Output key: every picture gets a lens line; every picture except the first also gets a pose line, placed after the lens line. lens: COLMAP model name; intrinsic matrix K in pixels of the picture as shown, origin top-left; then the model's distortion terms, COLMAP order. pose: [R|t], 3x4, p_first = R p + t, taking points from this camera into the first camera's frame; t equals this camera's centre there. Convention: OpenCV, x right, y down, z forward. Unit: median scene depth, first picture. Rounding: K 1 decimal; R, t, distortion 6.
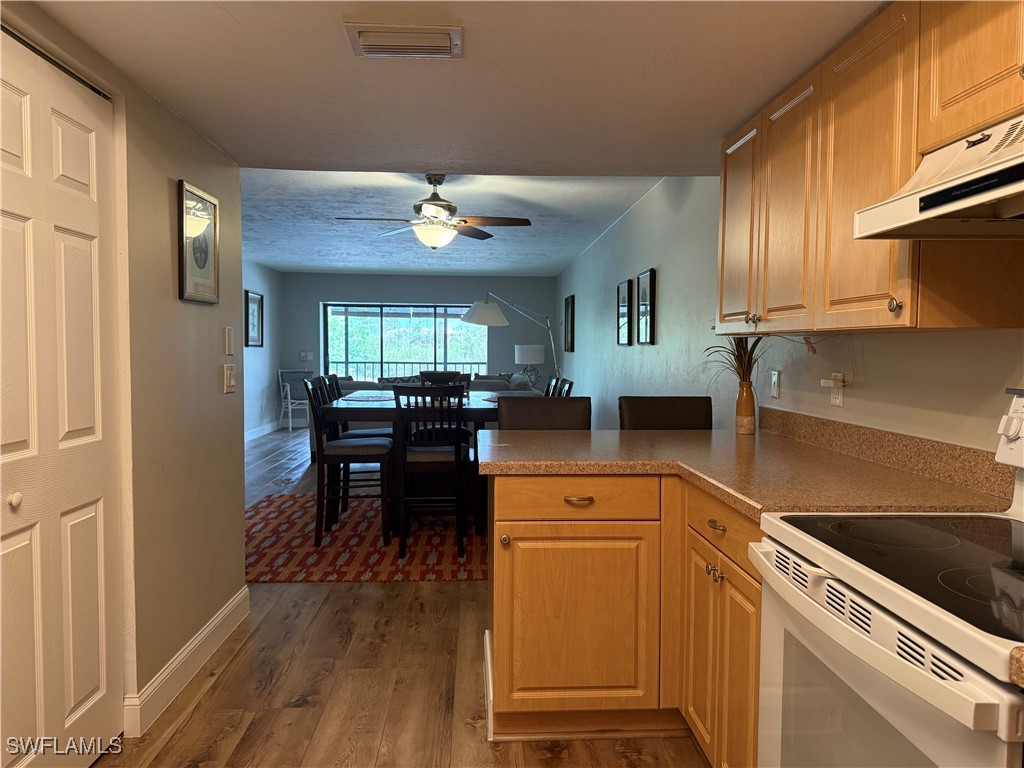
lens RADIAL K [[721.2, 0, 512.2], [0, 721.2, 385.4], [0, 0, 1]] dist [0.093664, -0.110078]
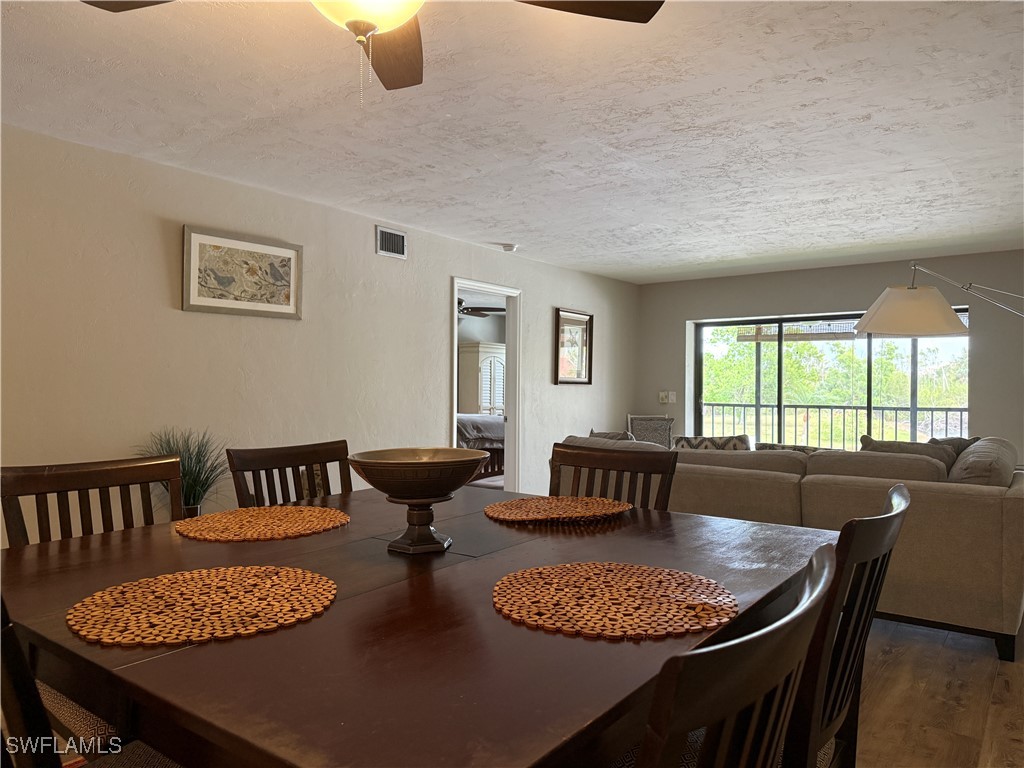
lens RADIAL K [[721.2, 0, 512.2], [0, 721.2, 385.4], [0, 0, 1]] dist [0.093664, -0.110078]
pose [[0.771512, -0.002902, -0.636208, 0.073848], [-0.032363, 0.998516, -0.043800, -0.021465], [0.635391, 0.054382, 0.770274, 0.488308]]
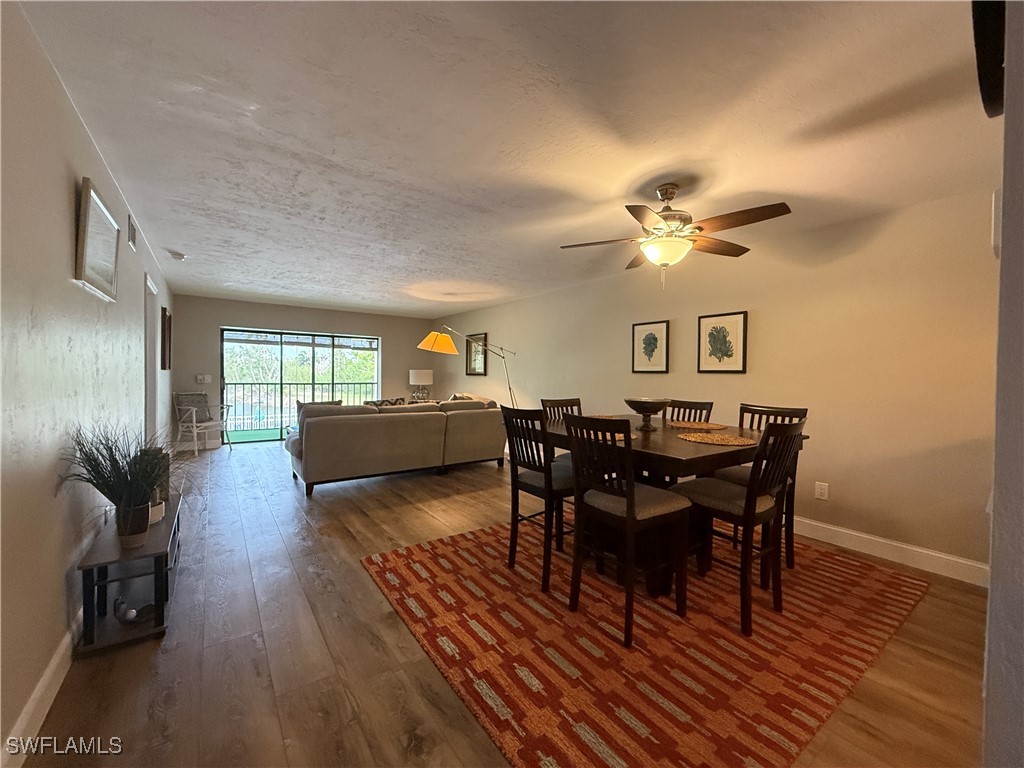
lens RADIAL K [[409.1, 0, 510.2], [0, 409.1, 381.9], [0, 0, 1]] dist [0.001447, 0.000418]
pose [[0.836436, -0.002490, 0.548059, -0.332617], [0.018777, 0.999533, -0.024116, -0.019825], [-0.547743, 0.030462, 0.836092, 0.404384]]
